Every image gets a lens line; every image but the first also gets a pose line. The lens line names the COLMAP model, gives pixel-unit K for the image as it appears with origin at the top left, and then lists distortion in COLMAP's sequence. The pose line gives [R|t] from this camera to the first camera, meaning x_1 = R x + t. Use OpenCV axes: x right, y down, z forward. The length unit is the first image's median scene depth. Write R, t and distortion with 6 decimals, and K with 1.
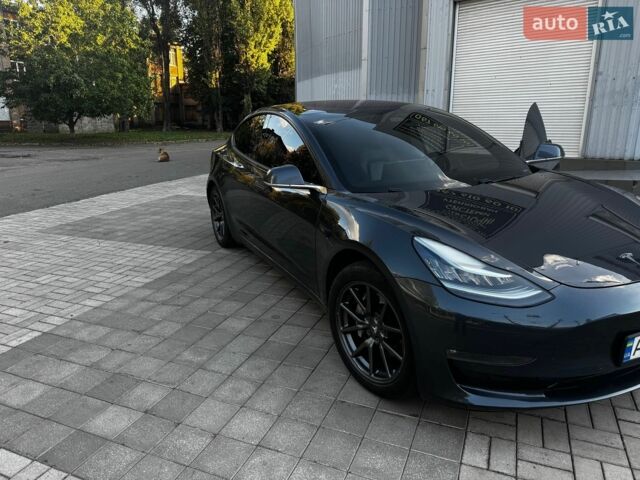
lens RADIAL K [[455.8, 0, 321.5], [0, 455.8, 237.7], [0, 0, 1]] dist [0.020304, -0.029228]
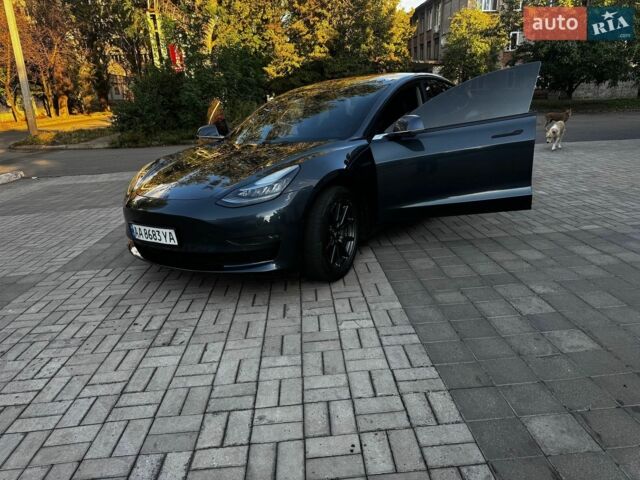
lens RADIAL K [[455.8, 0, 323.0], [0, 455.8, 240.6], [0, 0, 1]] dist [0.020304, -0.029228]
pose [[0.435495, 0.257535, -0.862566, 1.190161], [-0.191907, 0.962737, 0.190552, -0.093687], [0.879497, 0.082548, 0.468690, 0.381367]]
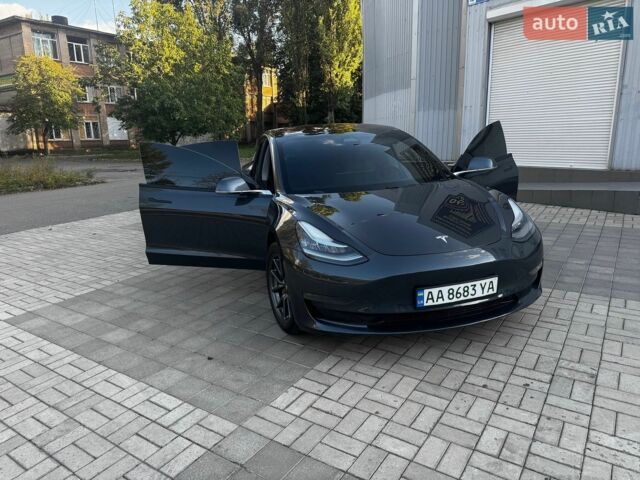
lens RADIAL K [[455.8, 0, 324.2], [0, 455.8, 245.2], [0, 0, 1]] dist [0.020304, -0.029228]
pose [[0.980353, 0.028459, -0.195189, 0.302018], [-0.031202, 0.999453, -0.010995, 0.047328], [0.194769, 0.016869, 0.980704, -0.230705]]
